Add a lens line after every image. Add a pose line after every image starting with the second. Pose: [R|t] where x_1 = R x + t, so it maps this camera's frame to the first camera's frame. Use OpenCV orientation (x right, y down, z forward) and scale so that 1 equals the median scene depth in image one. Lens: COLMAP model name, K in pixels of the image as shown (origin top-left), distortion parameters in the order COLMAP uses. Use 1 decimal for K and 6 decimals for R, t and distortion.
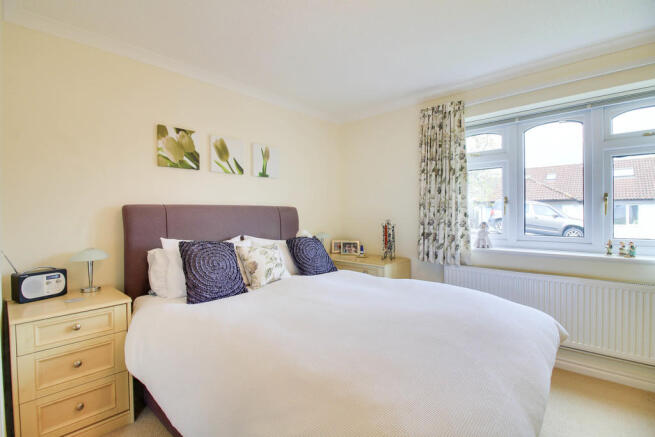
lens RADIAL K [[304.8, 0, 326.3], [0, 304.8, 214.3], [0, 0, 1]] dist [-0.000125, -0.011988]
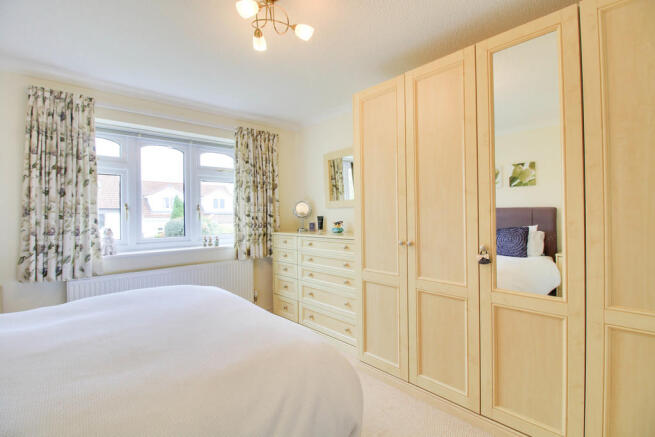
lens RADIAL K [[304.8, 0, 326.3], [0, 304.8, 214.3], [0, 0, 1]] dist [-0.000125, -0.011988]
pose [[0.076851, 0.008754, 0.997004, -0.410998], [0.016823, 0.999808, -0.010076, 0.001283], [-0.996901, 0.017547, 0.076689, 0.223828]]
